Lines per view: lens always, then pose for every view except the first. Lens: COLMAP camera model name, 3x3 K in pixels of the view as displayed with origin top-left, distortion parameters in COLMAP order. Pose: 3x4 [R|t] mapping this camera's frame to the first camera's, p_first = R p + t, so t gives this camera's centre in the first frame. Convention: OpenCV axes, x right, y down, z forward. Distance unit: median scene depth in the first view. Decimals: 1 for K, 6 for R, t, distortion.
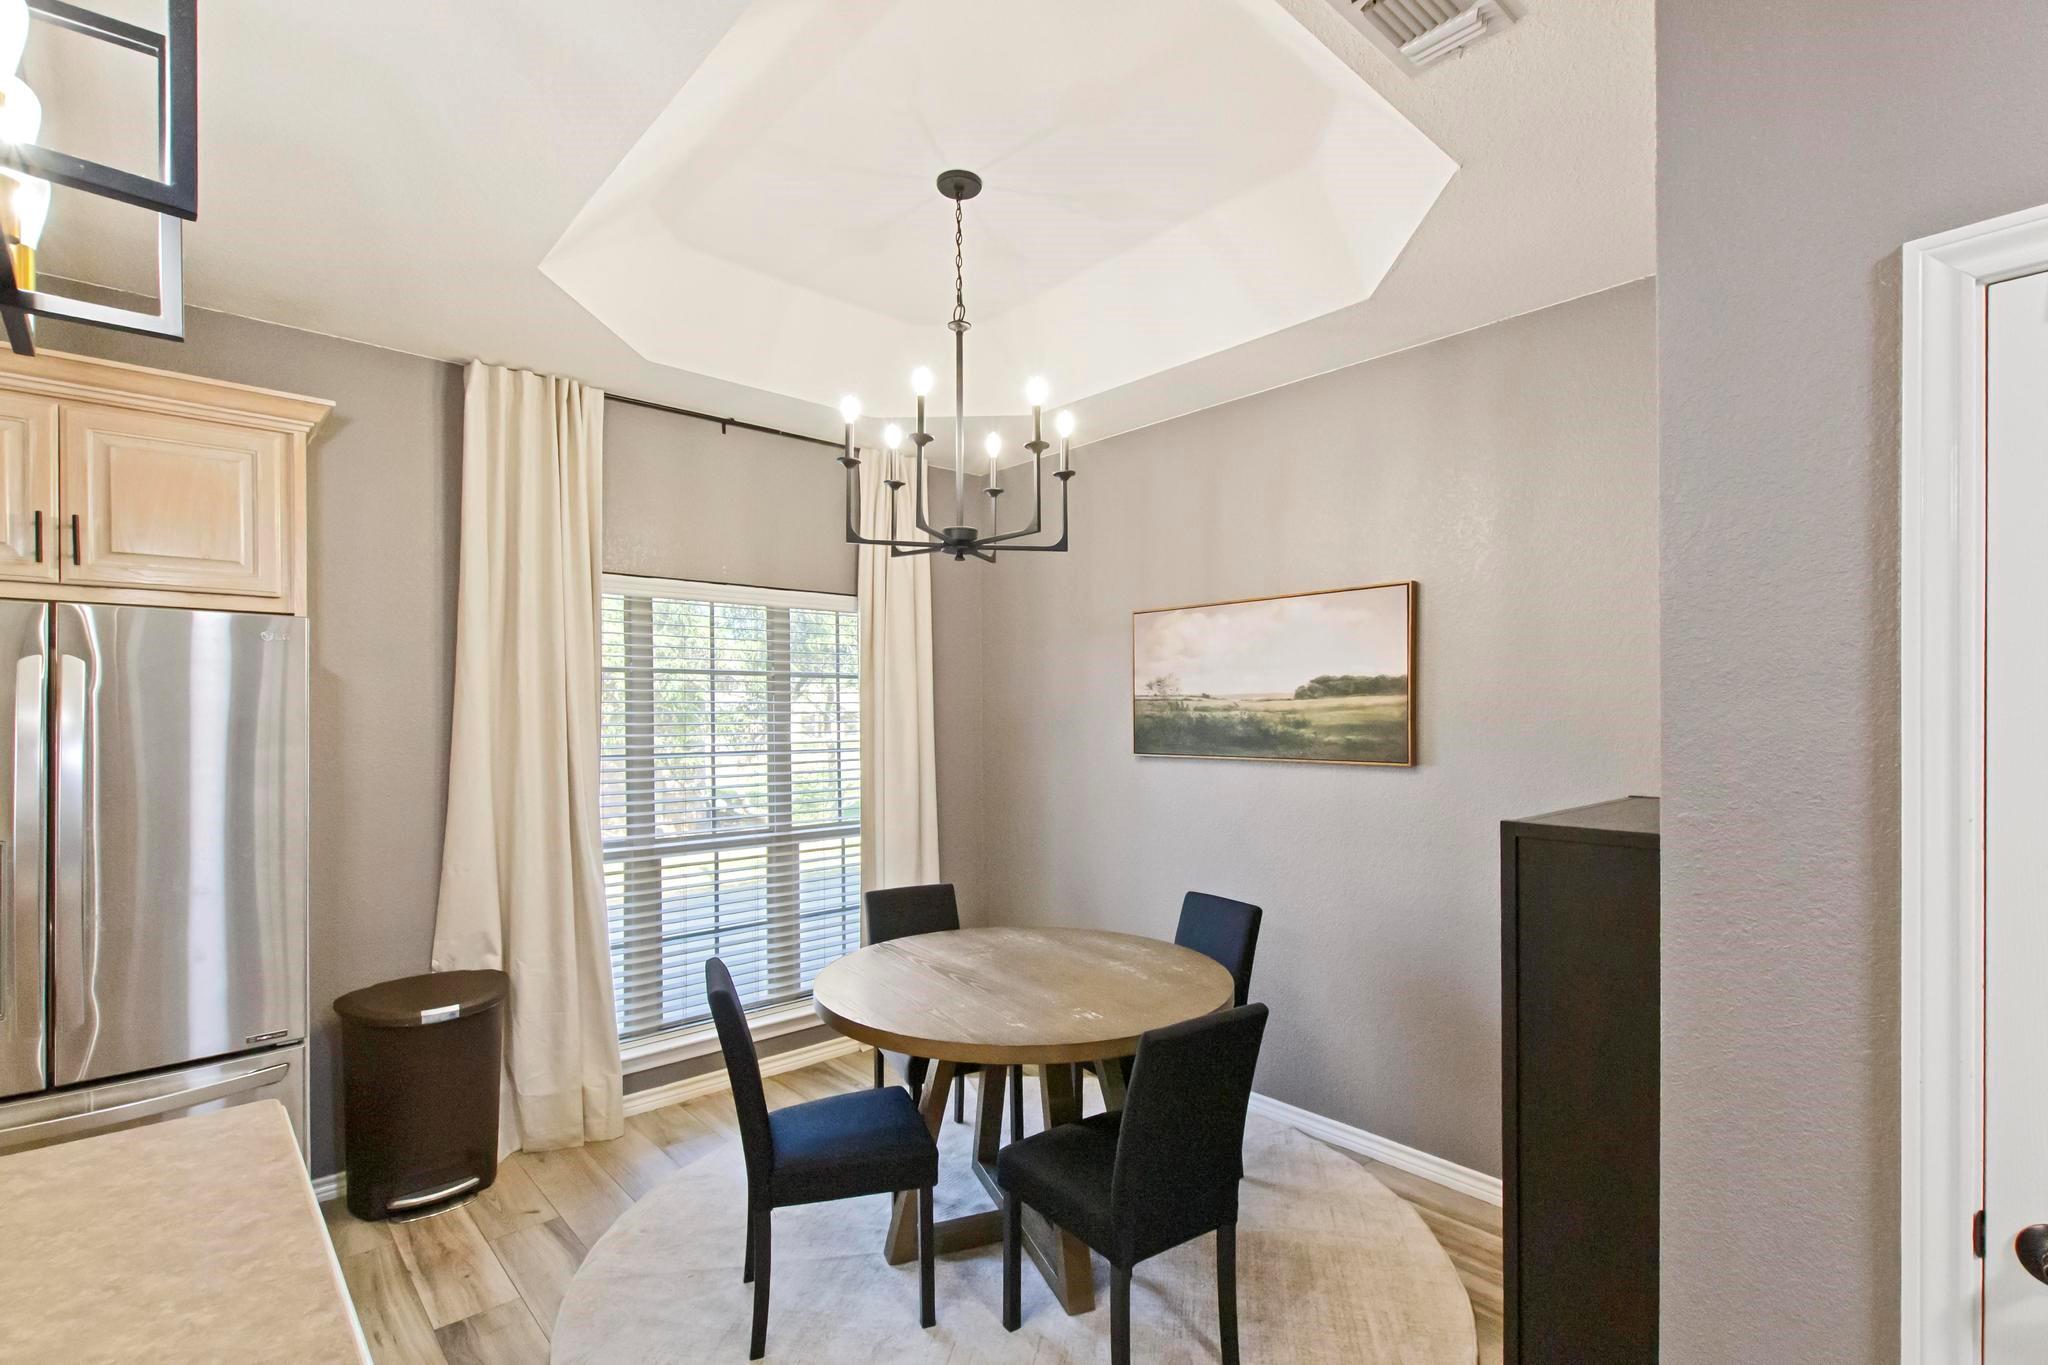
lens RADIAL K [[949.1, 0, 1034.8], [0, 949.1, 709.6], [0, 0, 1]] dist [0.002794, -0.000977]
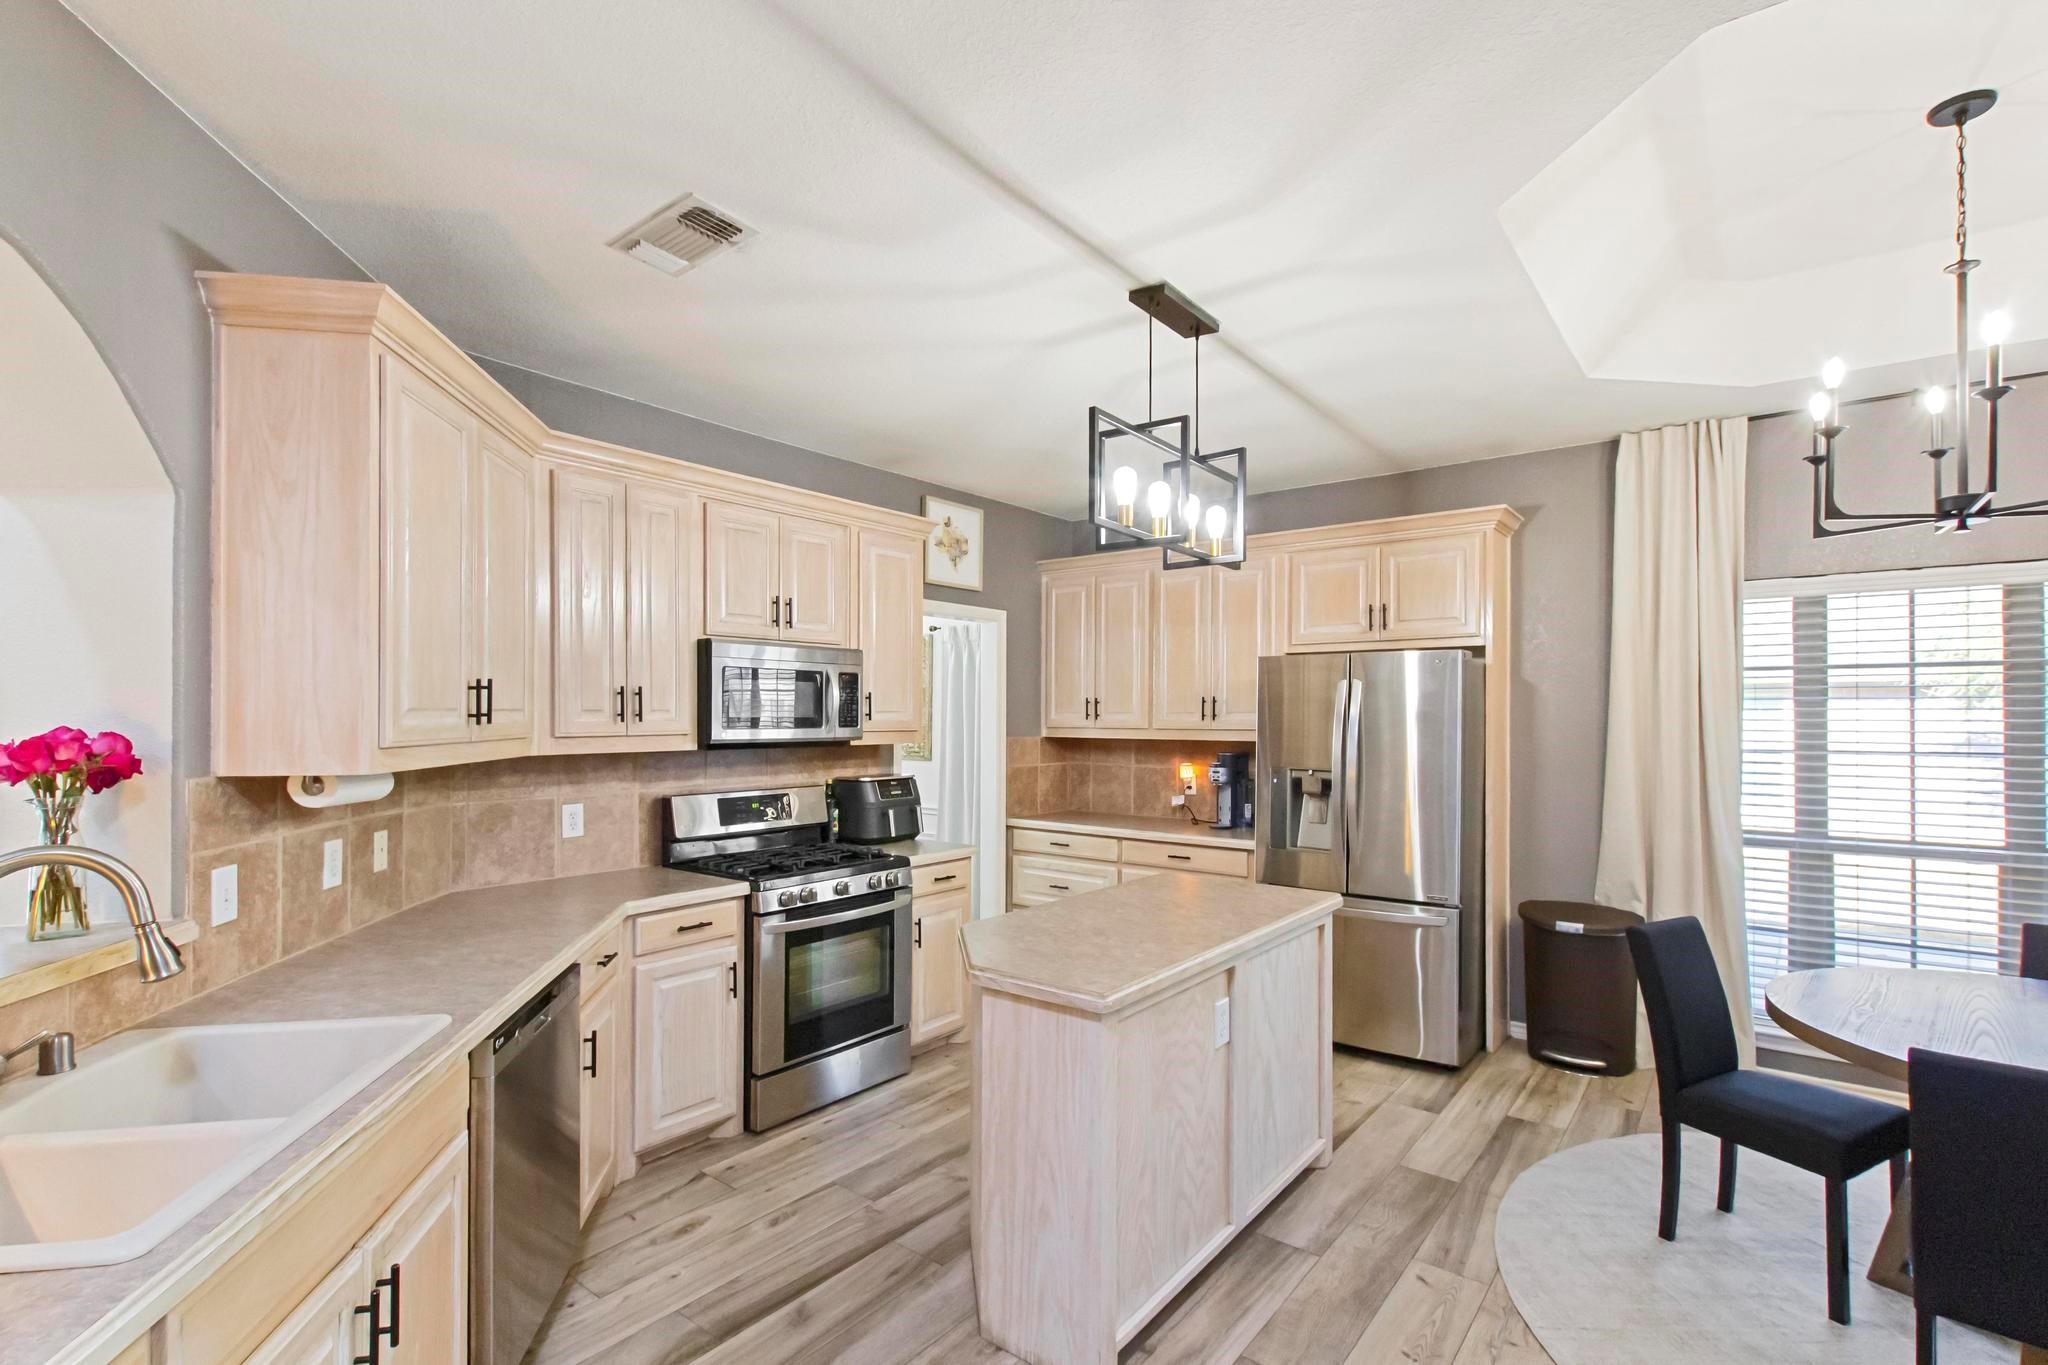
lens RADIAL K [[949.1, 0, 1034.8], [0, 949.1, 709.6], [0, 0, 1]] dist [0.002794, -0.000977]
pose [[0.176337, -0.006320, -0.984310, 0.499587], [0.000255, 0.999980, -0.006375, 0.010933], [0.984330, 0.000874, 0.176335, -0.005387]]
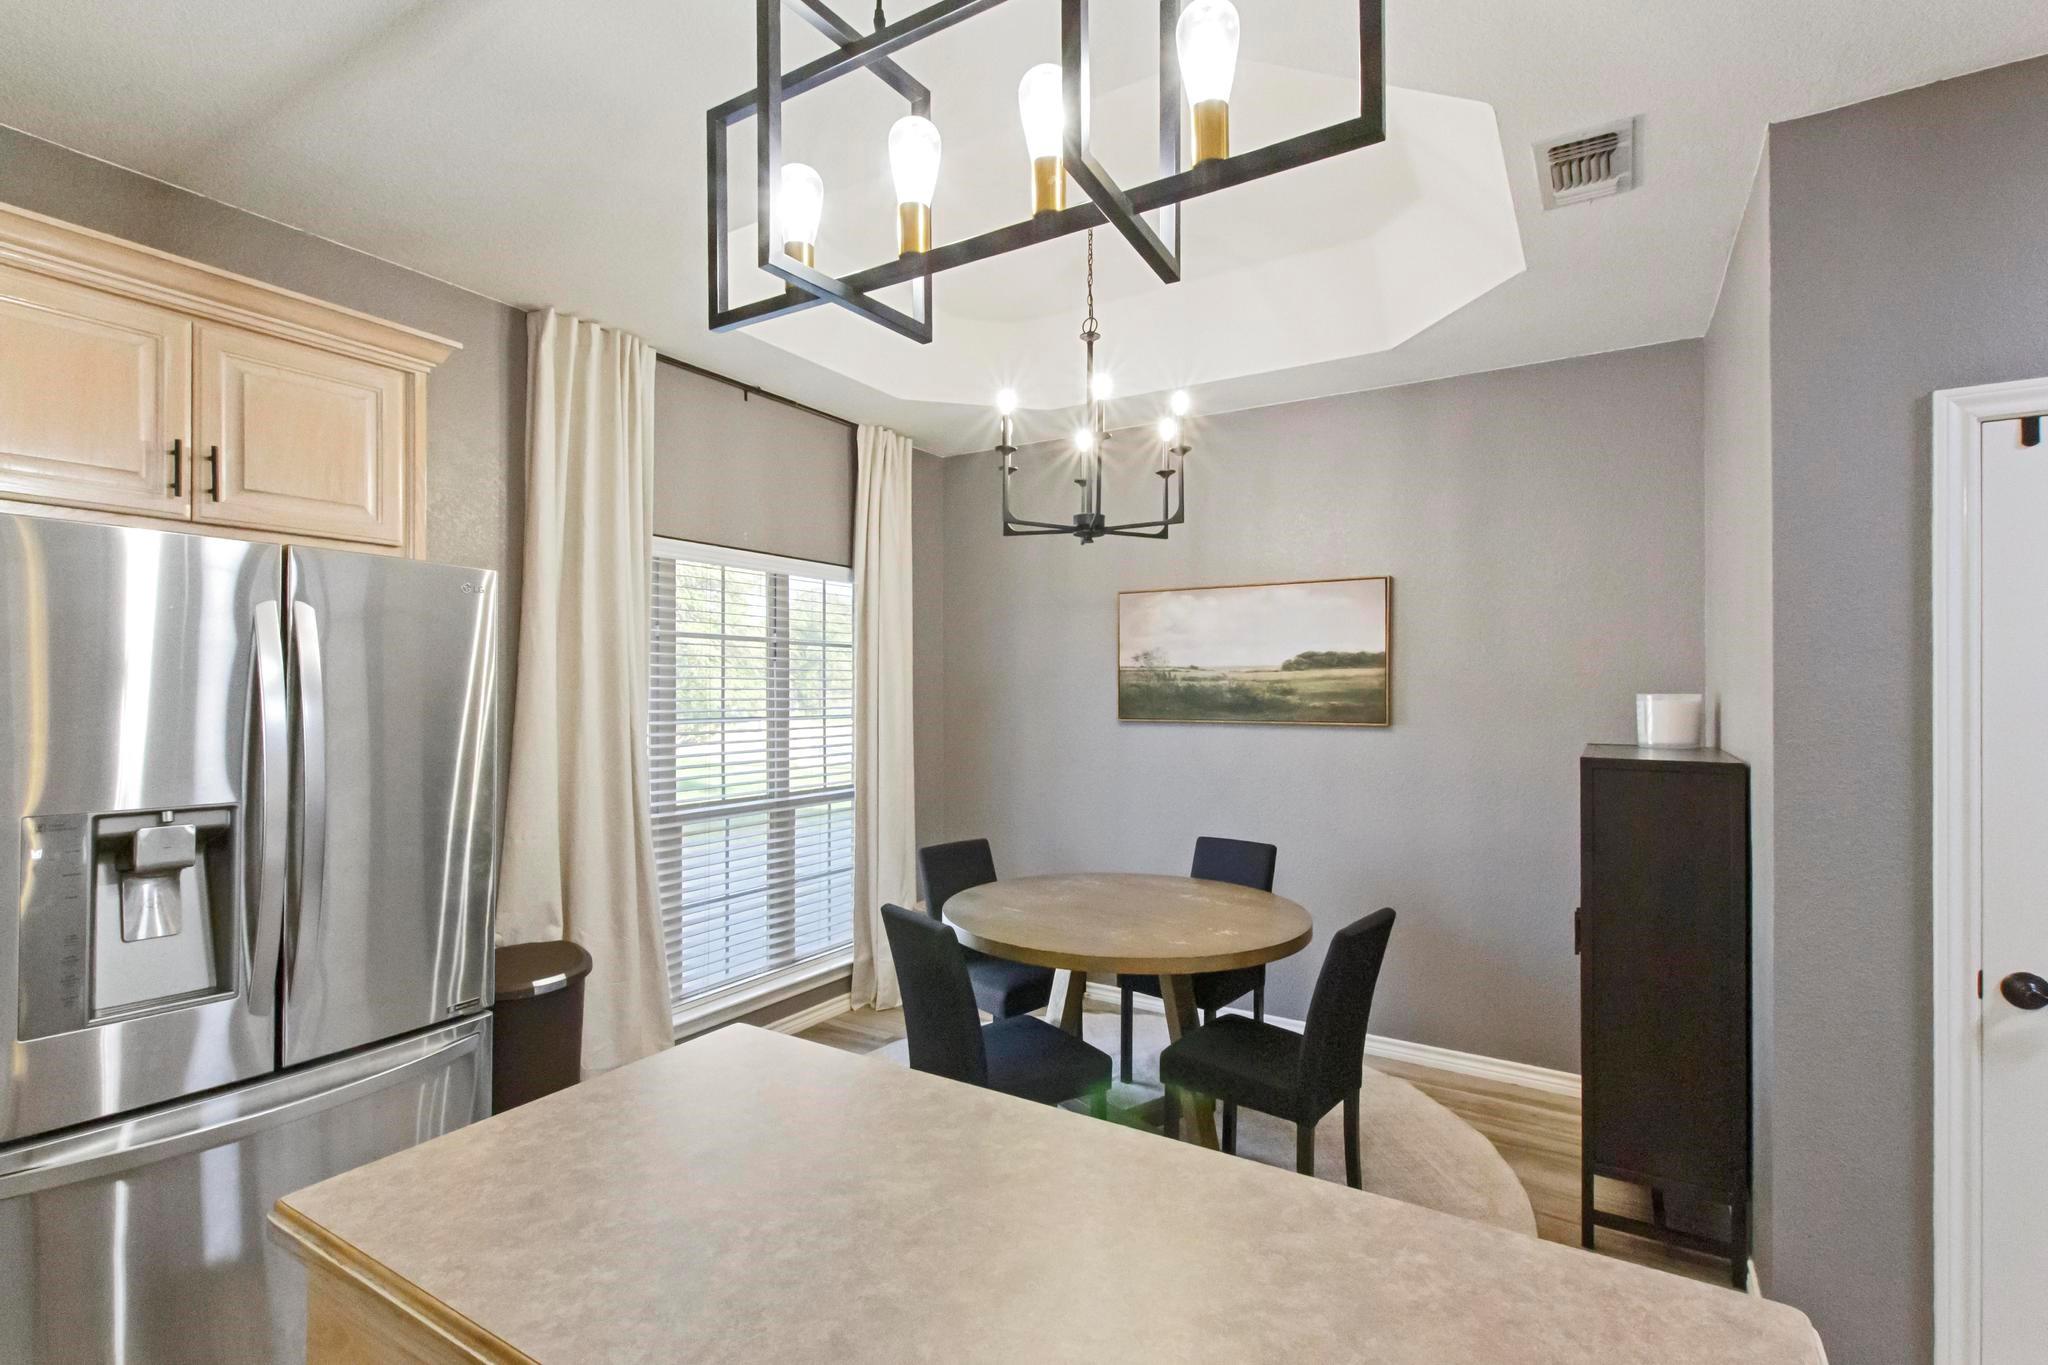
lens RADIAL K [[954.5, 0, 1027.8], [0, 954.5, 677.7], [0, 0, 1]] dist [0.004627, 0.000503]
pose [[0.962290, 0.010377, 0.271828, -0.360657], [-0.007594, 0.999907, -0.011289, 0.013771], [-0.271920, 0.008799, 0.962280, -0.059527]]
